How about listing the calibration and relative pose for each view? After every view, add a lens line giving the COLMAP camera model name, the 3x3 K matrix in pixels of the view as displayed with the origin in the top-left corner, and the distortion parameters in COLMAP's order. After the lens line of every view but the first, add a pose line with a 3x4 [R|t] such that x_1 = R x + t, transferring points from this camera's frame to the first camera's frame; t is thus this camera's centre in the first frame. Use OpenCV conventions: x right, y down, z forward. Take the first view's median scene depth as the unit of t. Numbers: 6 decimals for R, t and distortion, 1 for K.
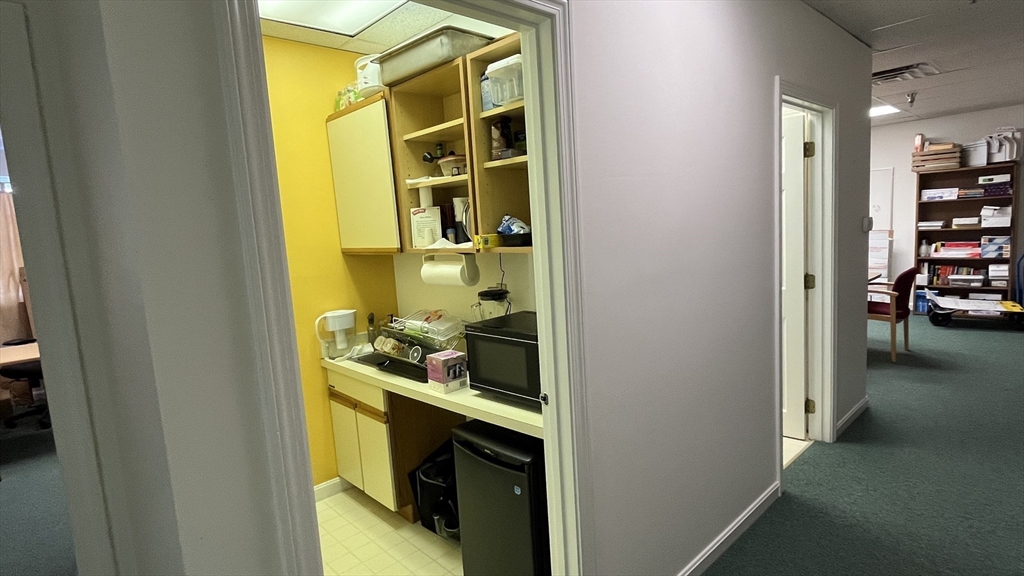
lens RADIAL K [[536.9, 0, 510.7], [0, 536.9, 288.4], [0, 0, 1]] dist [0.001538, 0.000947]
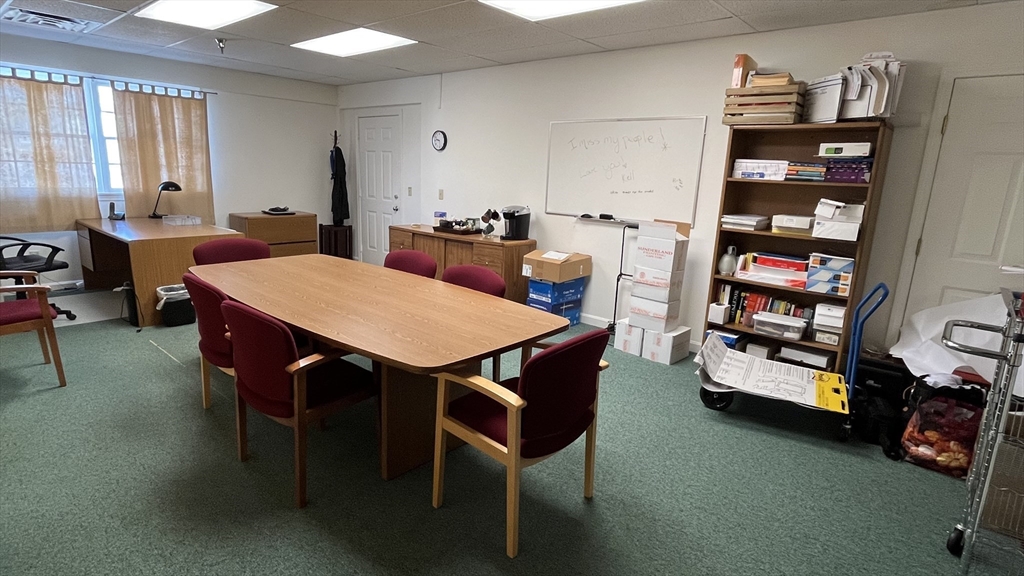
lens RADIAL K [[536.9, 0, 512.6], [0, 536.9, 289.7], [0, 0, 1]] dist [0.001538, 0.000947]
pose [[0.988850, 0.078470, 0.126562, 0.498162], [-0.090724, 0.991415, 0.094152, -0.082423], [-0.118087, -0.104584, 0.987480, 0.478895]]
